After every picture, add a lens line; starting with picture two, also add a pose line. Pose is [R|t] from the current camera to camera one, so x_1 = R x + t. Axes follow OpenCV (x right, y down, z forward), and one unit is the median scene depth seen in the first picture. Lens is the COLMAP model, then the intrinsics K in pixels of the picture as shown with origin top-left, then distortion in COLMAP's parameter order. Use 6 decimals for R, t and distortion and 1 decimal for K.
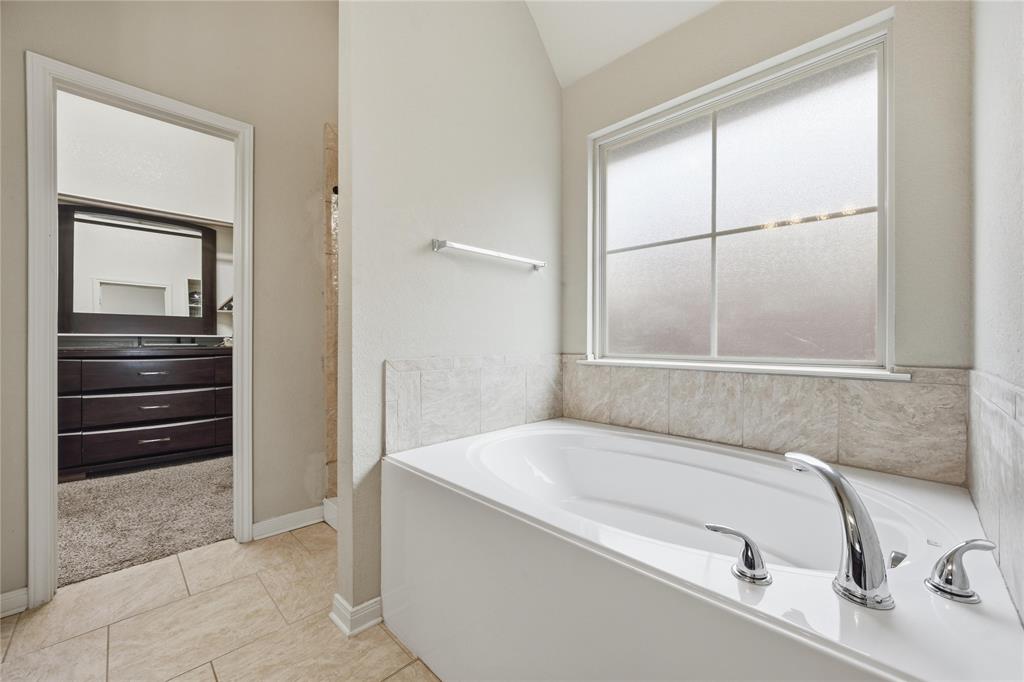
lens RADIAL K [[405.6, 0, 513.5], [0, 405.6, 343.7], [0, 0, 1]] dist [-0.011810, 0.003939]
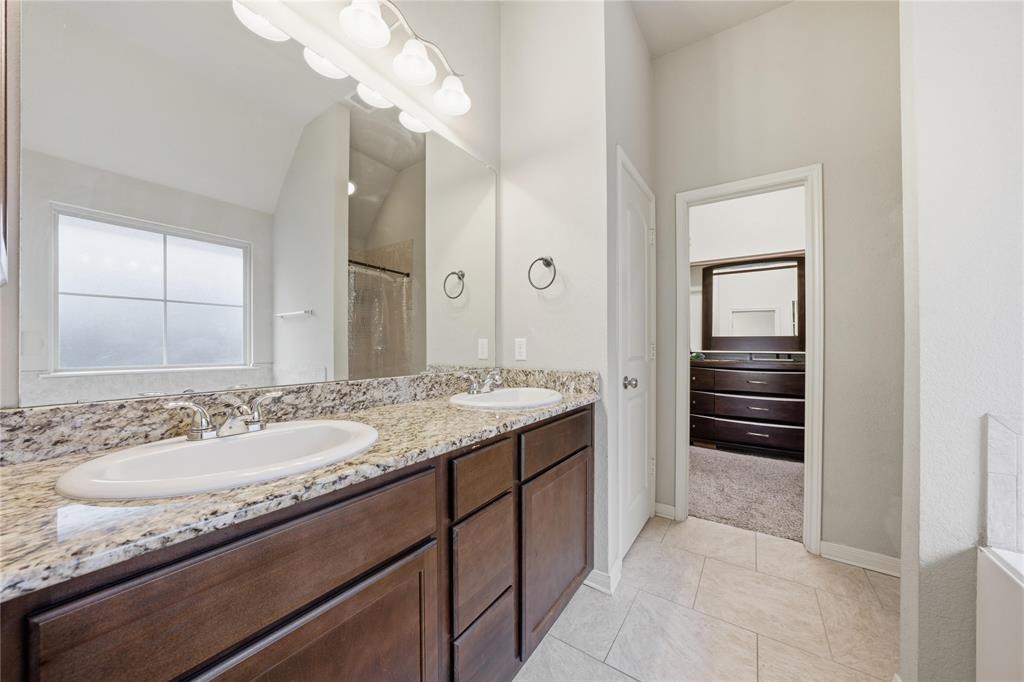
lens RADIAL K [[351.9, 0, 513.2], [0, 351.9, 344.8], [0, 0, 1]] dist [-0.025846, 0.003315]
pose [[0.172945, -0.000762, -0.984931, 0.103263], [-0.004324, 0.999989, -0.001532, -0.062108], [0.984922, 0.004524, 0.172940, 0.053305]]
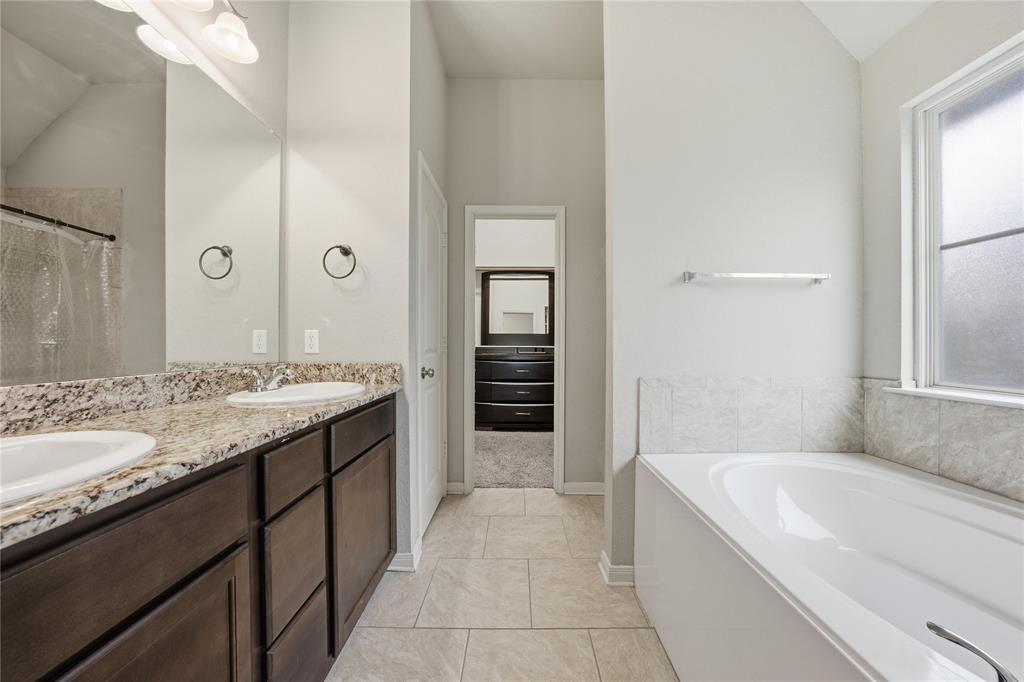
lens RADIAL K [[367.2, 0, 515.9], [0, 367.2, 344.4], [0, 0, 1]] dist [-0.015310, 0.001403]
pose [[0.701609, 0.003236, -0.712555, 0.170960], [-0.004415, 0.999990, 0.000194, -0.046349], [0.712549, 0.003010, 0.701616, -0.042020]]
